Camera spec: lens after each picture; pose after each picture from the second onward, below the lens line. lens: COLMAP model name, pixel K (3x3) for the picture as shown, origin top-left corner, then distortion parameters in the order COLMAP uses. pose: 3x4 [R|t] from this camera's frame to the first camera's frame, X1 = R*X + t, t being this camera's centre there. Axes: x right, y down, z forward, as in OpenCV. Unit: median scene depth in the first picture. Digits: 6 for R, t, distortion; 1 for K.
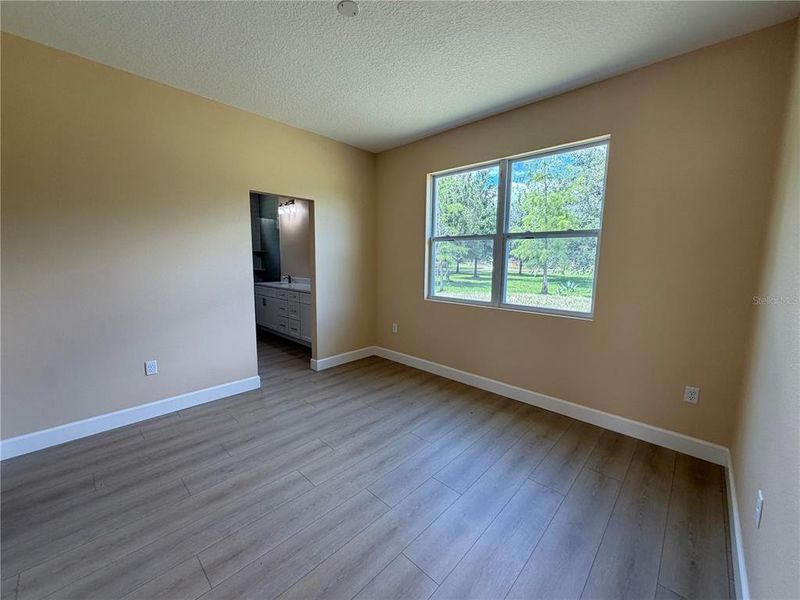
lens RADIAL K [[318.9, 0, 398.2], [0, 318.9, 298.5], [0, 0, 1]] dist [-0.001854, -0.000233]
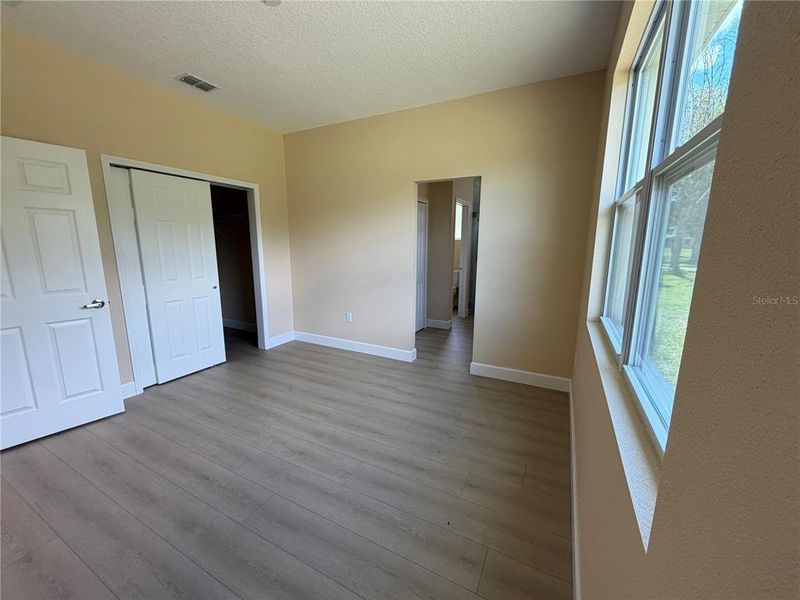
lens RADIAL K [[318.9, 0, 398.2], [0, 318.9, 298.5], [0, 0, 1]] dist [-0.001854, -0.000233]
pose [[0.284244, 0.159797, -0.945341, 0.662695], [-0.125329, 0.983745, 0.128604, -0.089198], [0.950525, 0.081924, 0.299651, 0.707130]]
